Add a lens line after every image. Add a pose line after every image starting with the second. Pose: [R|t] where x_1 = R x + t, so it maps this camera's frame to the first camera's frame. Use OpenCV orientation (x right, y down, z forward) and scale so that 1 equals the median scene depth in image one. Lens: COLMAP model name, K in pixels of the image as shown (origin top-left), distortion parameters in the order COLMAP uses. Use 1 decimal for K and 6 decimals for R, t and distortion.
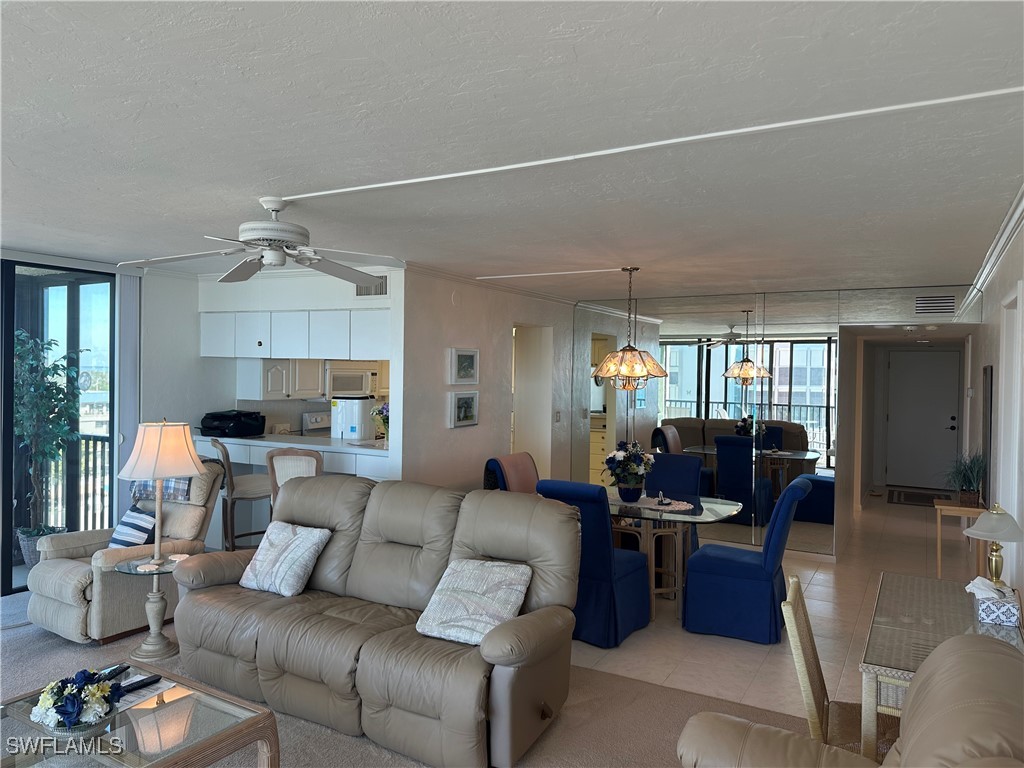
lens RADIAL K [[711.2, 0, 512.0], [0, 711.2, 384.0], [0, 0, 1]] dist [0.097328, -0.139572]
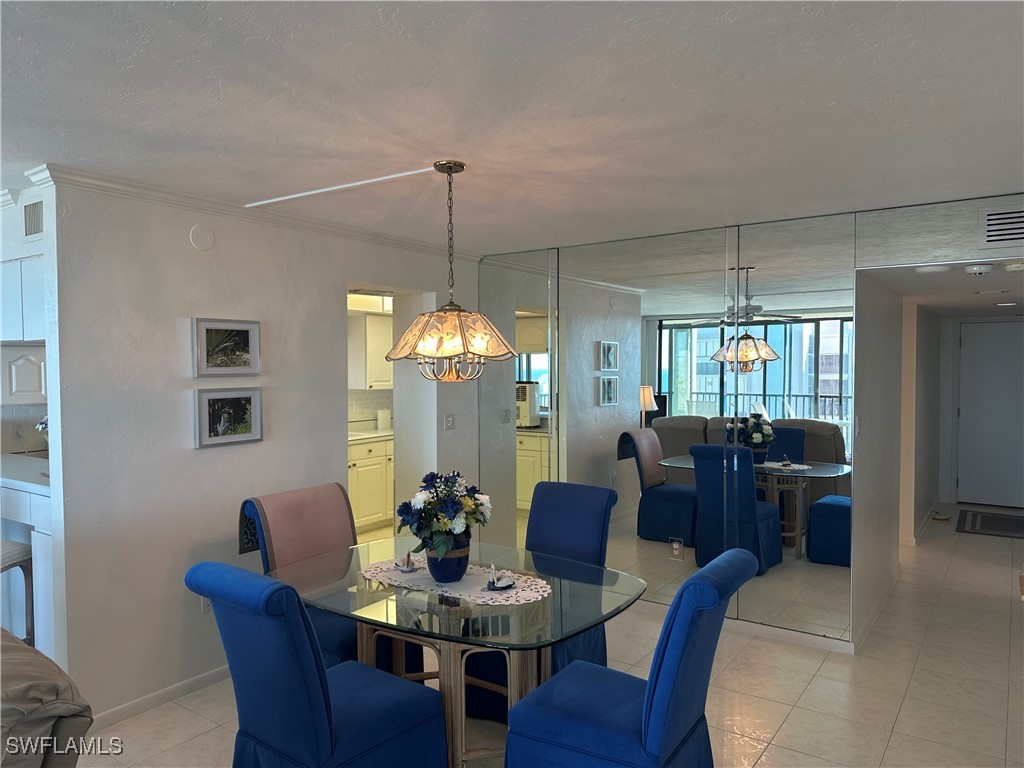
lens RADIAL K [[715.6, 0, 504.0], [0, 715.6, 386.1], [0, 0, 1]] dist [0.090314, -0.130371]
pose [[0.995172, -0.016867, -0.096687, 0.151793], [0.017902, 0.999791, 0.009850, 0.004213], [0.096501, -0.011534, 0.995266, 0.252137]]
